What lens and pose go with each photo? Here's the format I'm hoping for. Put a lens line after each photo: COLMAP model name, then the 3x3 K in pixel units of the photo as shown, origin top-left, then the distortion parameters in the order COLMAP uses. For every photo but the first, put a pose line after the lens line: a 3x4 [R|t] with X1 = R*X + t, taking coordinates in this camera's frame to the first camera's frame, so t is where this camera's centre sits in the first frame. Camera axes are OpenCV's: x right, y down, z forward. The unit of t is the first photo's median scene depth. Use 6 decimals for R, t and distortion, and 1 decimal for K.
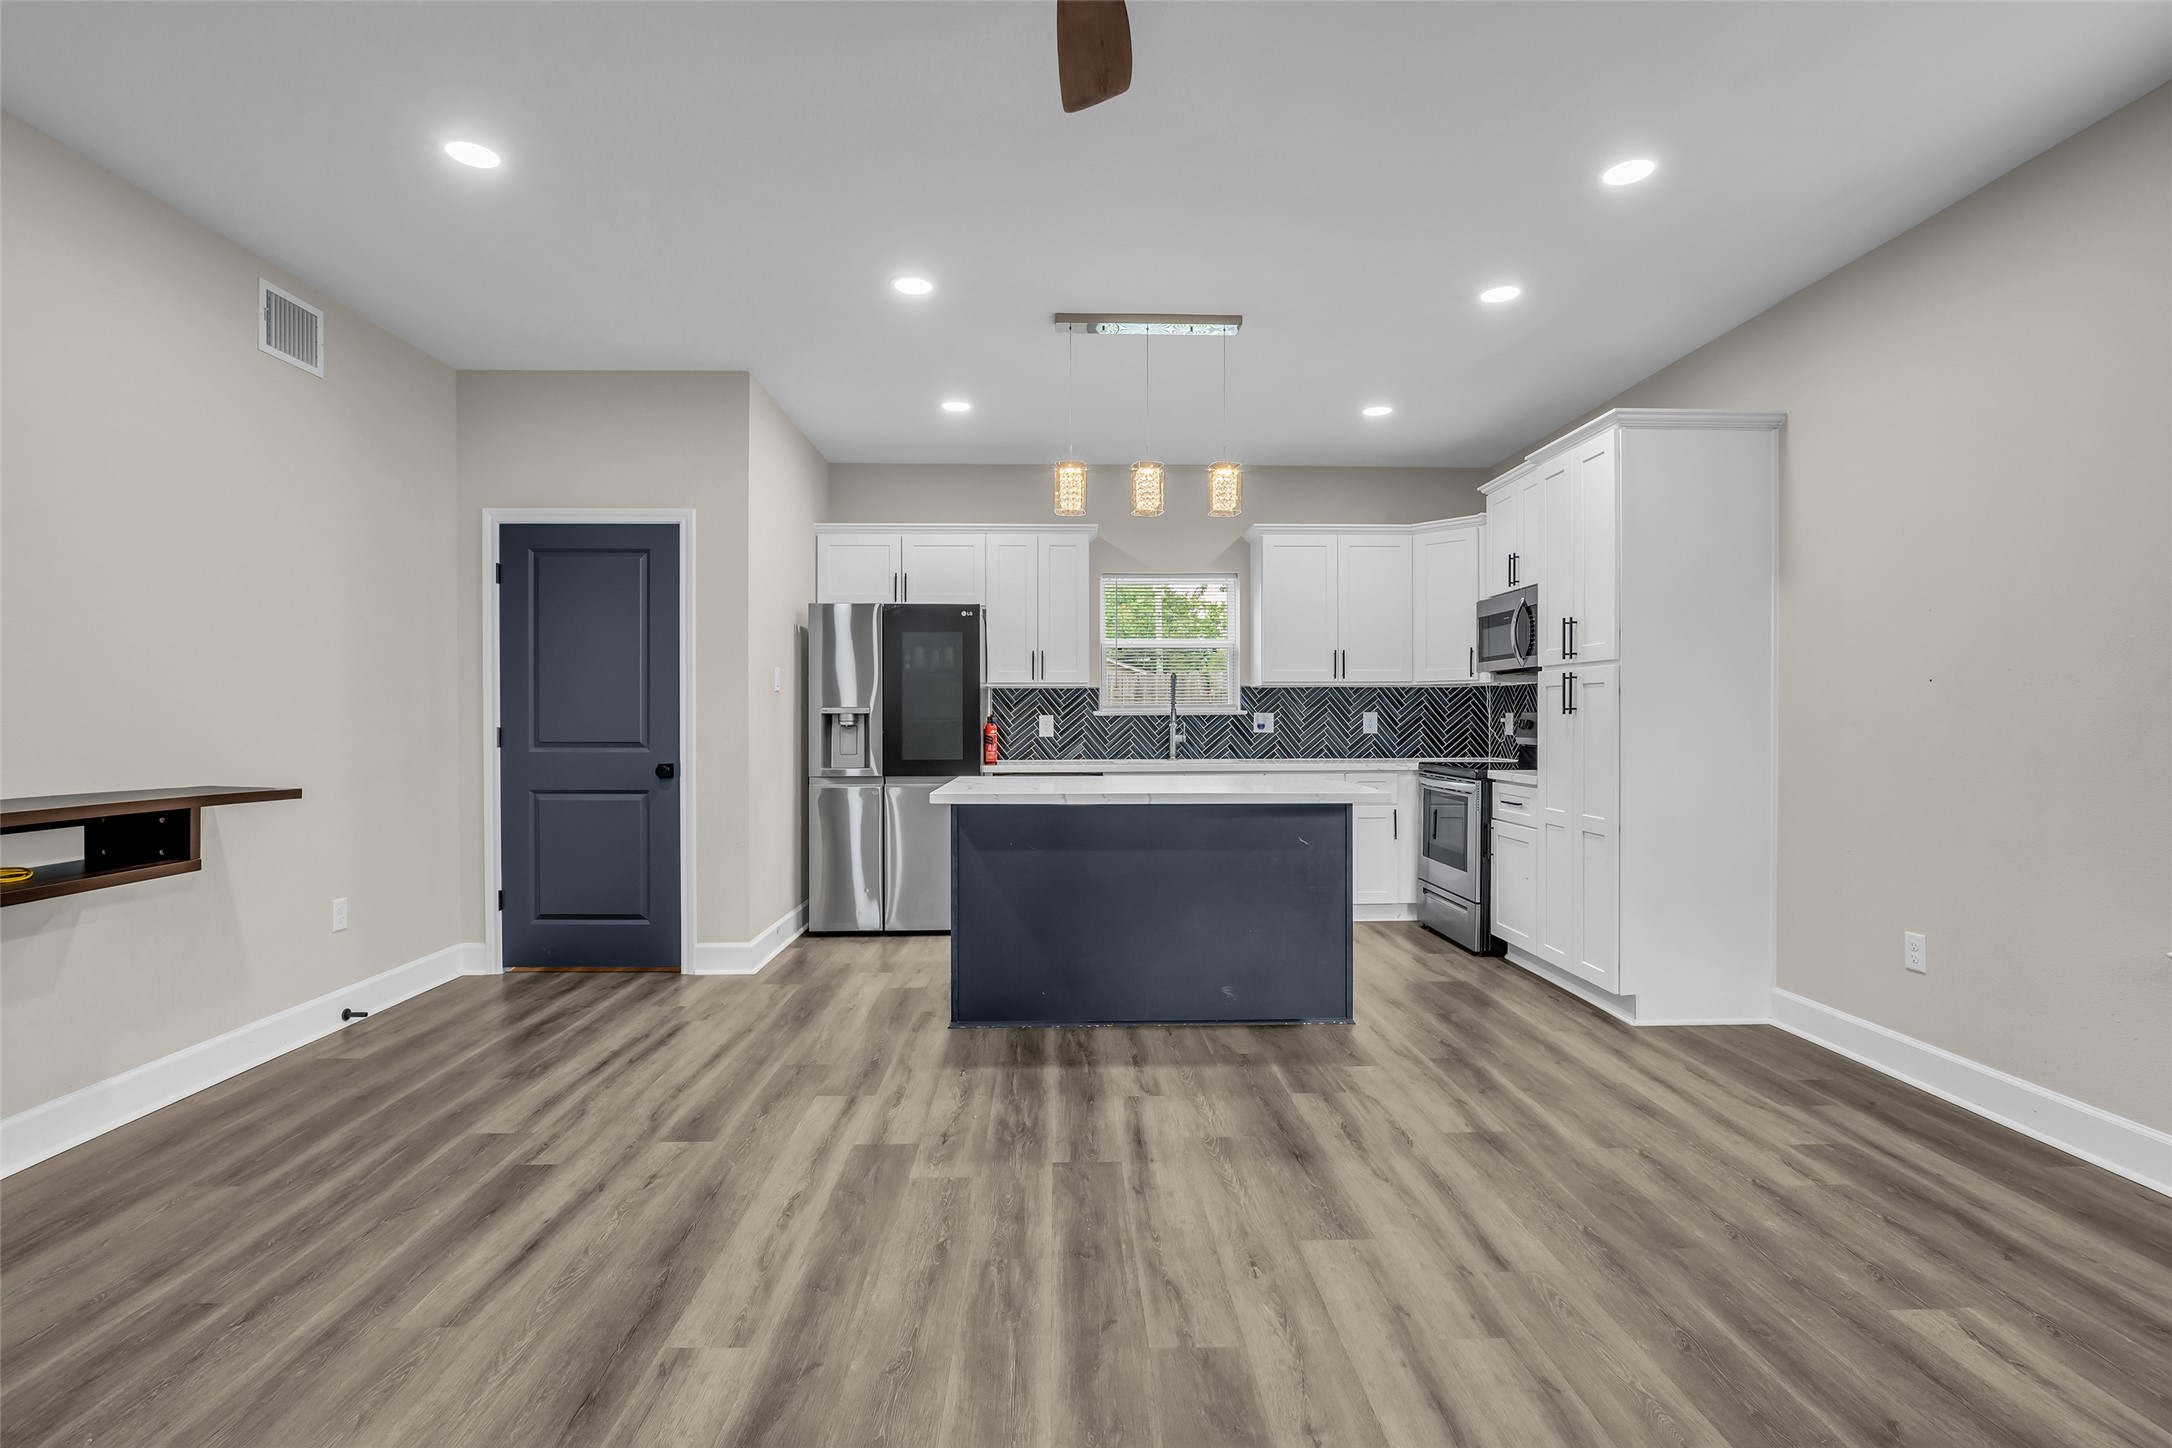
lens RADIAL K [[1008.0, 0, 1086.0], [0, 1008.0, 724.0], [0, 0, 1]] dist [-0.002558, 0.000123]
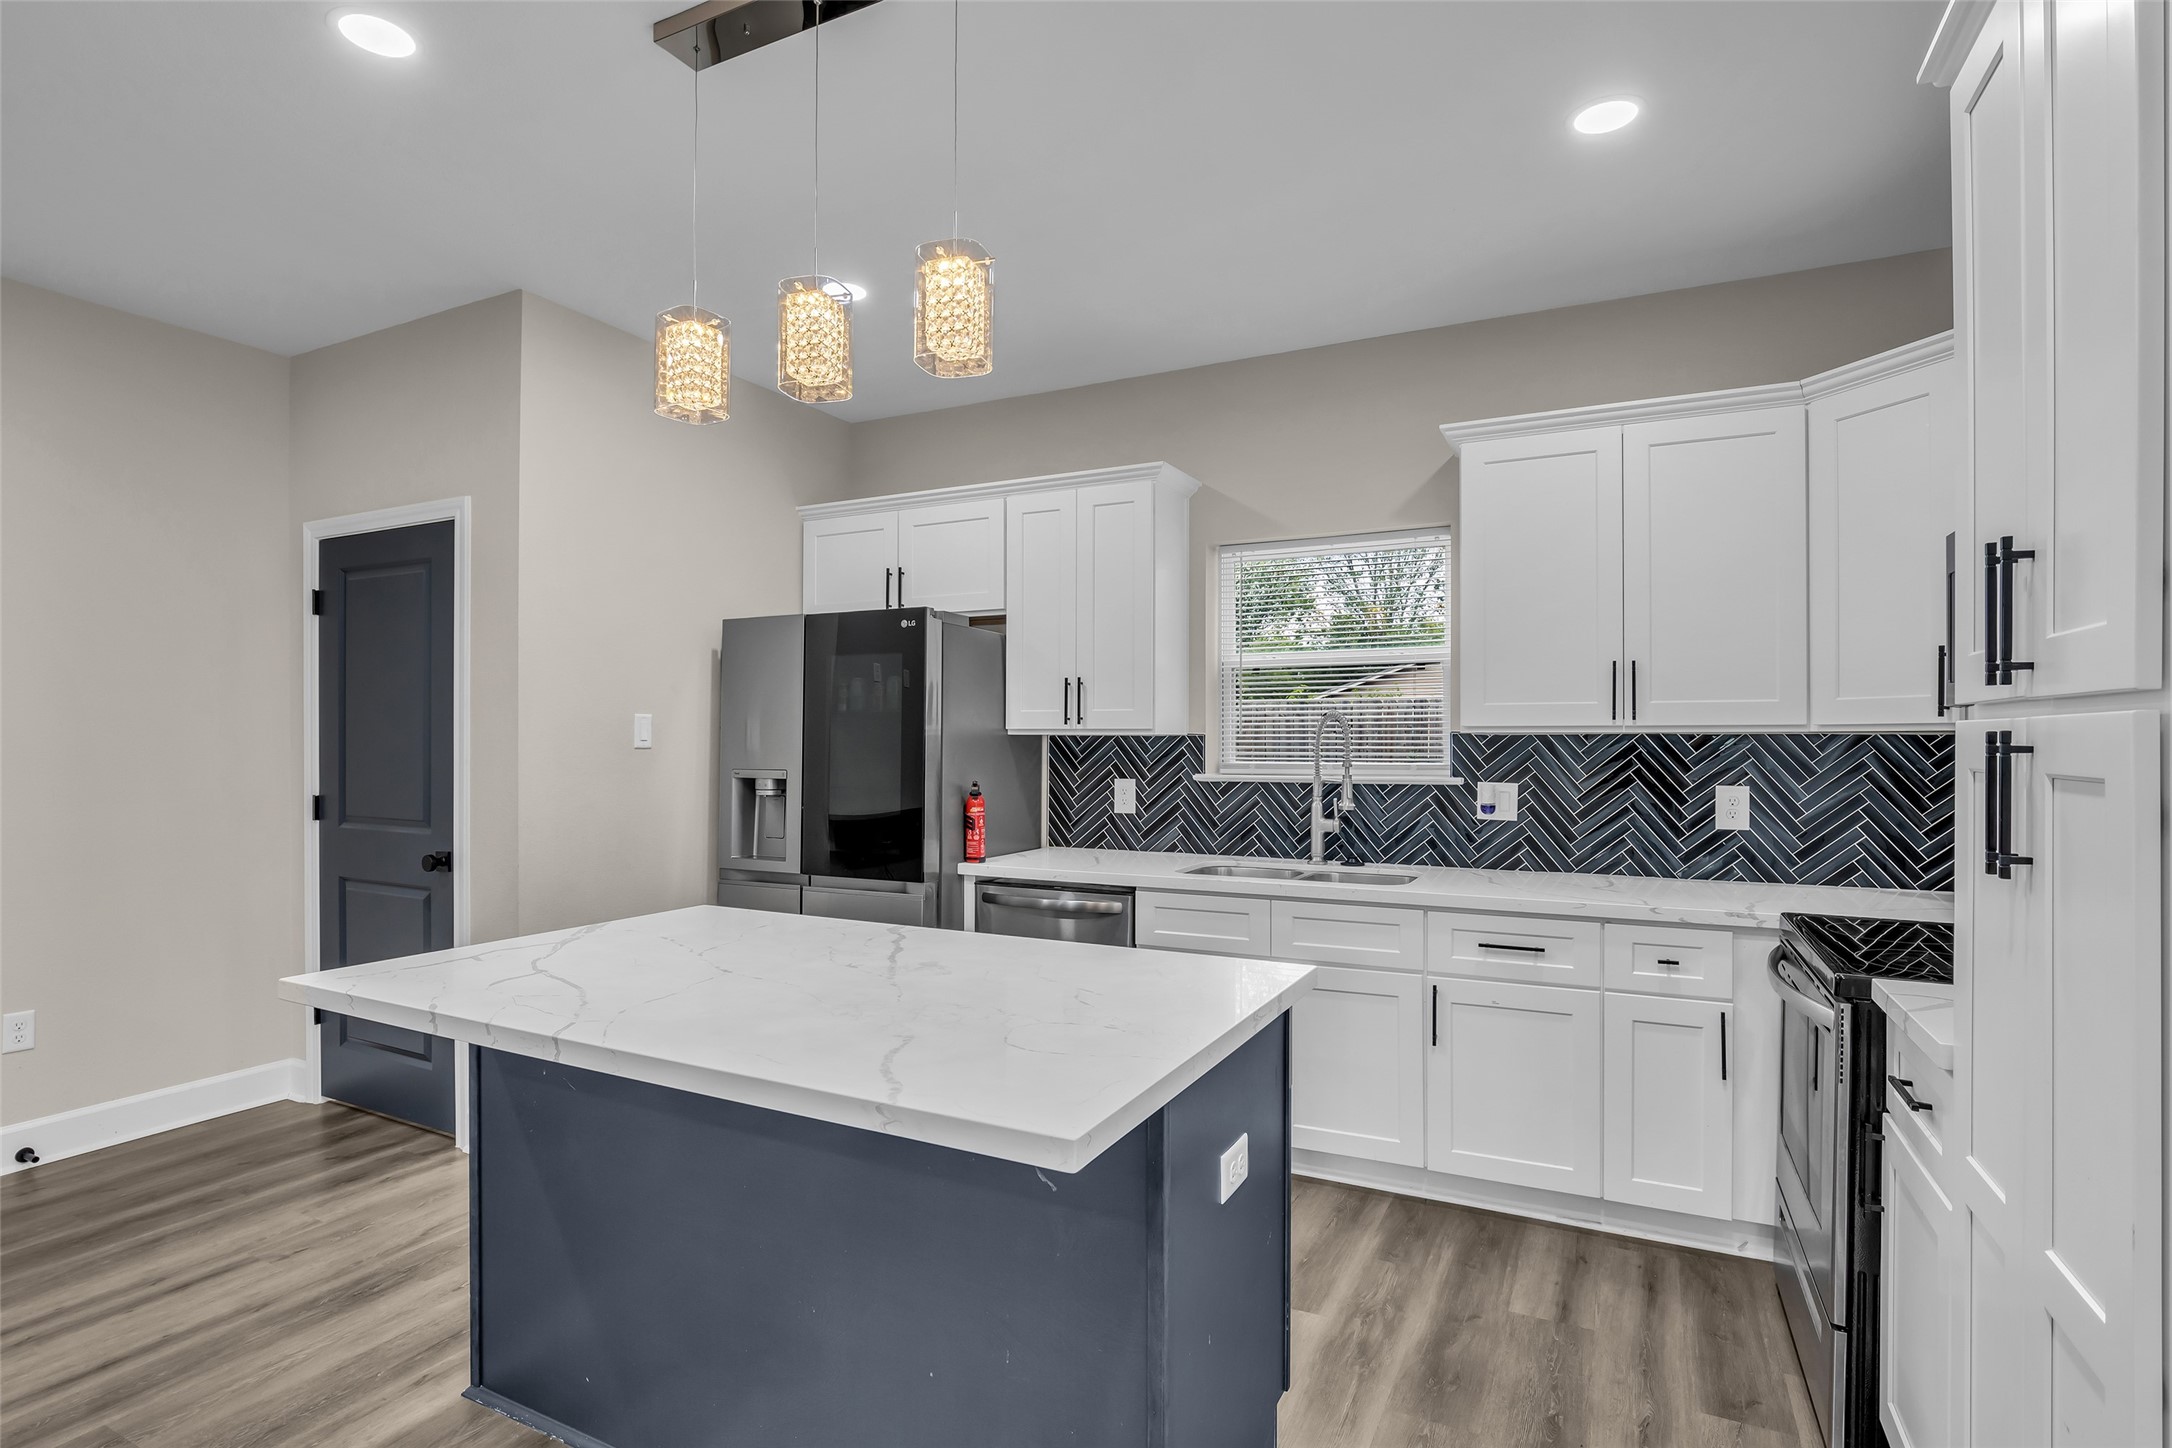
lens RADIAL K [[1085.1, 0, 1073.2], [0, 1085.1, 738.1], [0, 0, 1]] dist [-0.009500, -0.000400]
pose [[0.873942, 0.003144, -0.486020, 0.294267], [-0.006967, 0.999957, -0.006059, -0.033644], [0.485980, 0.008681, 0.873927, 0.447848]]
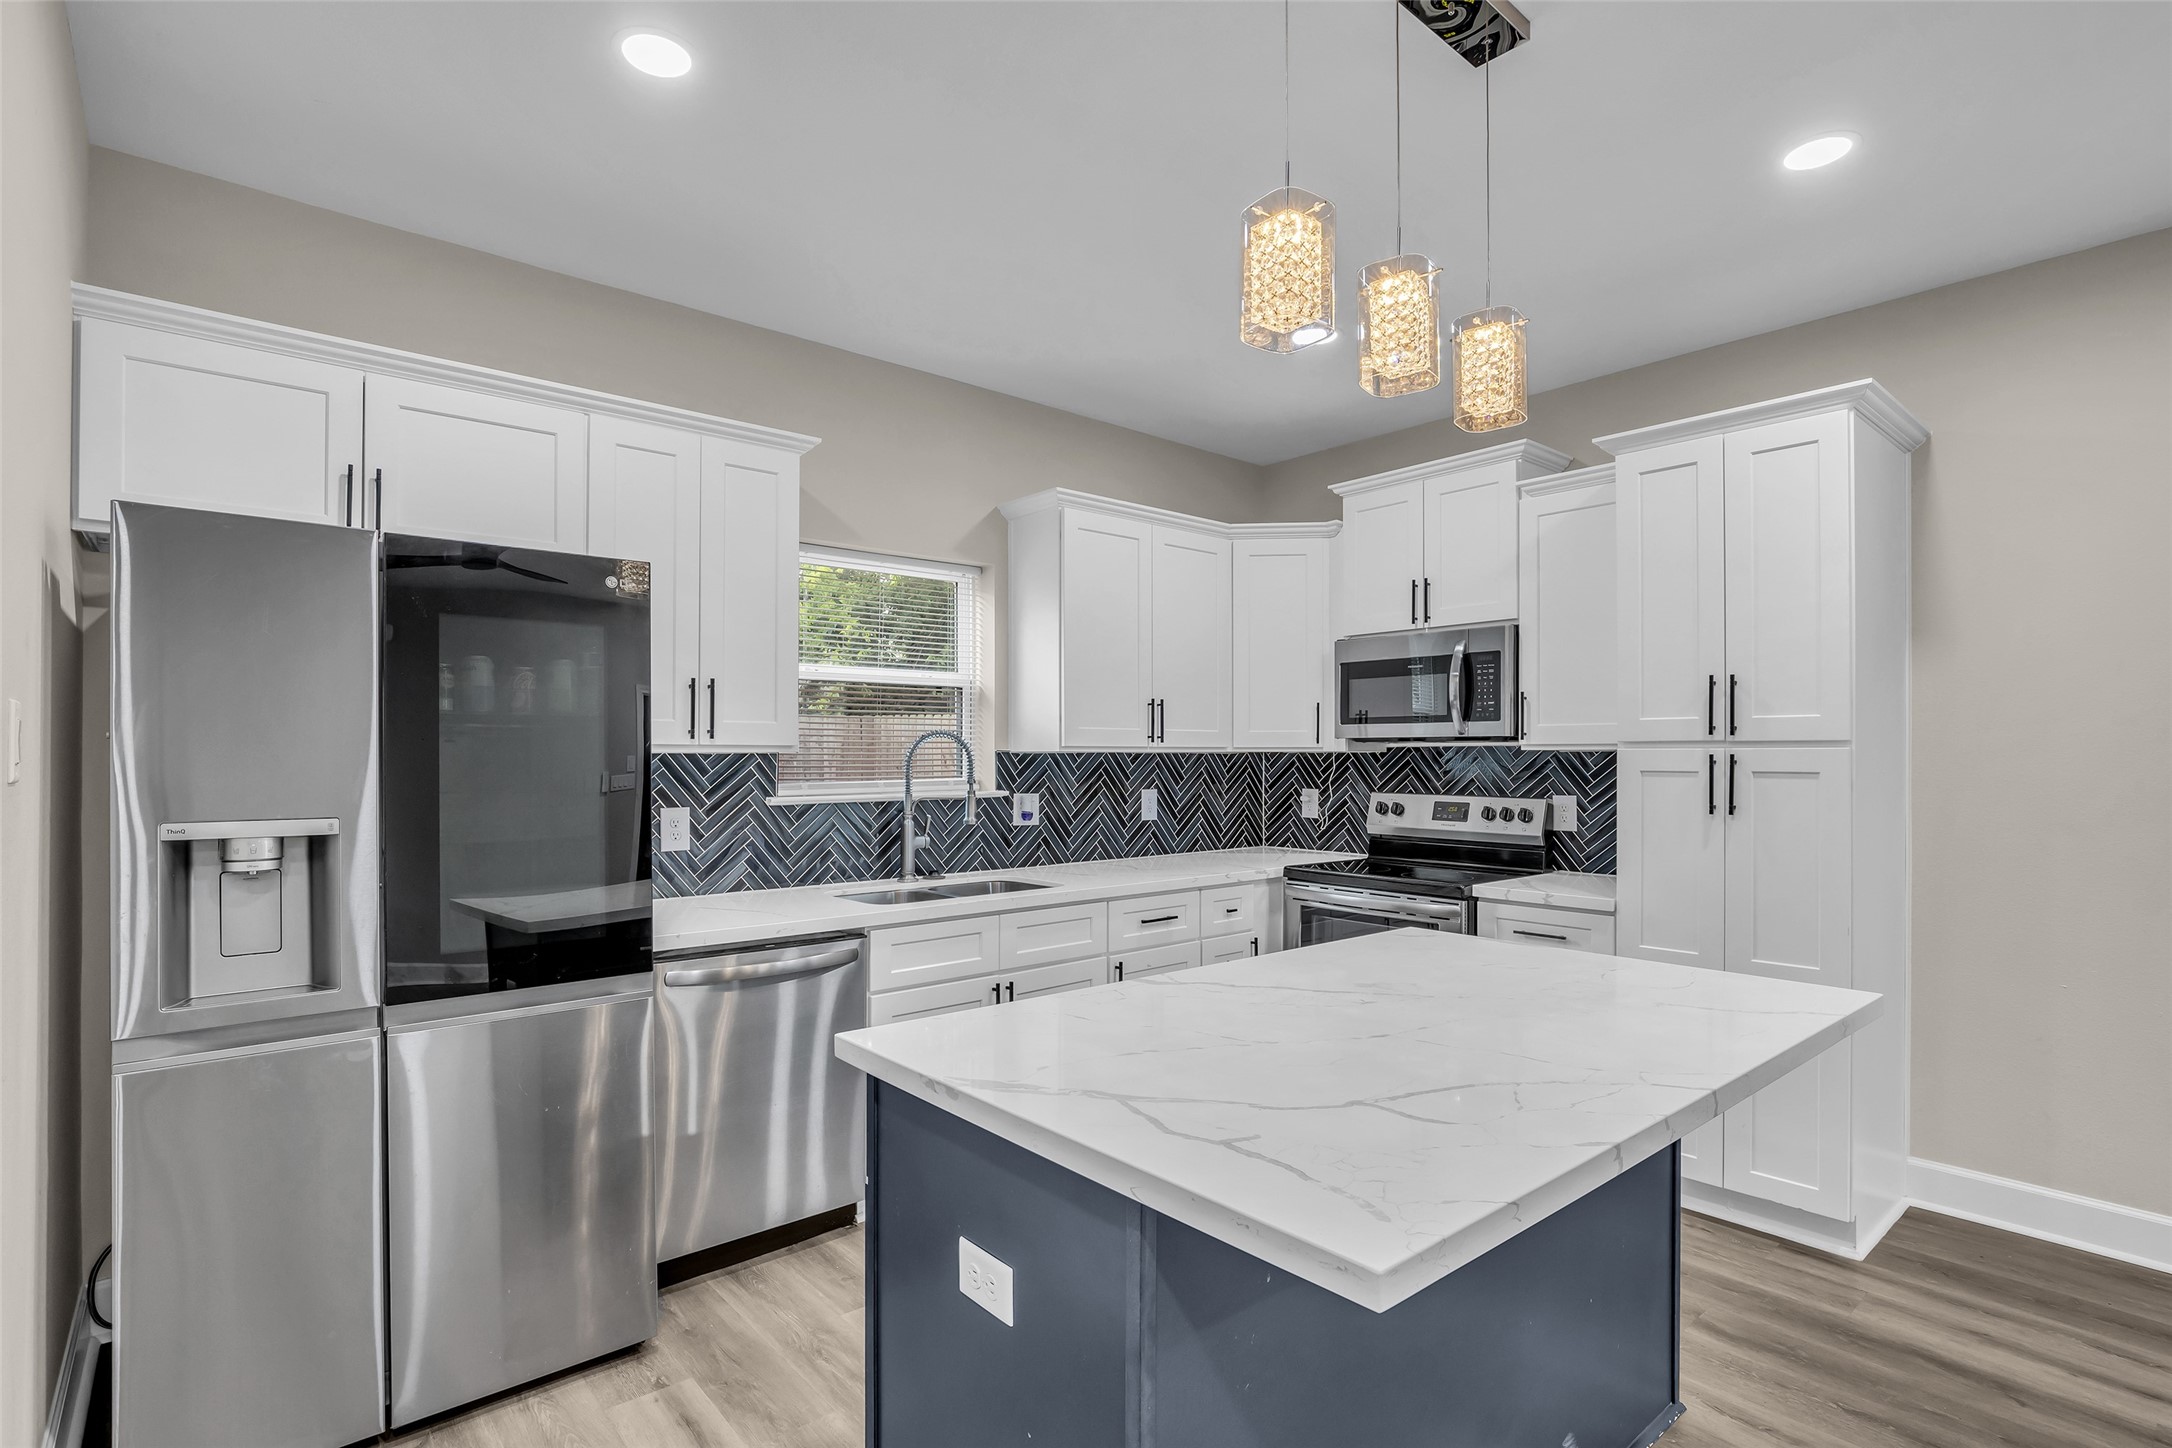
lens RADIAL K [[1053.3, 0, 1084.0], [0, 1053.3, 755.7], [0, 0, 1]] dist [-0.013776, 0.006447]
pose [[0.779812, 0.002520, 0.626009, -0.234231], [0.002380, 0.999973, -0.006990, -0.034222], [-0.626010, 0.006941, 0.779784, 0.531239]]
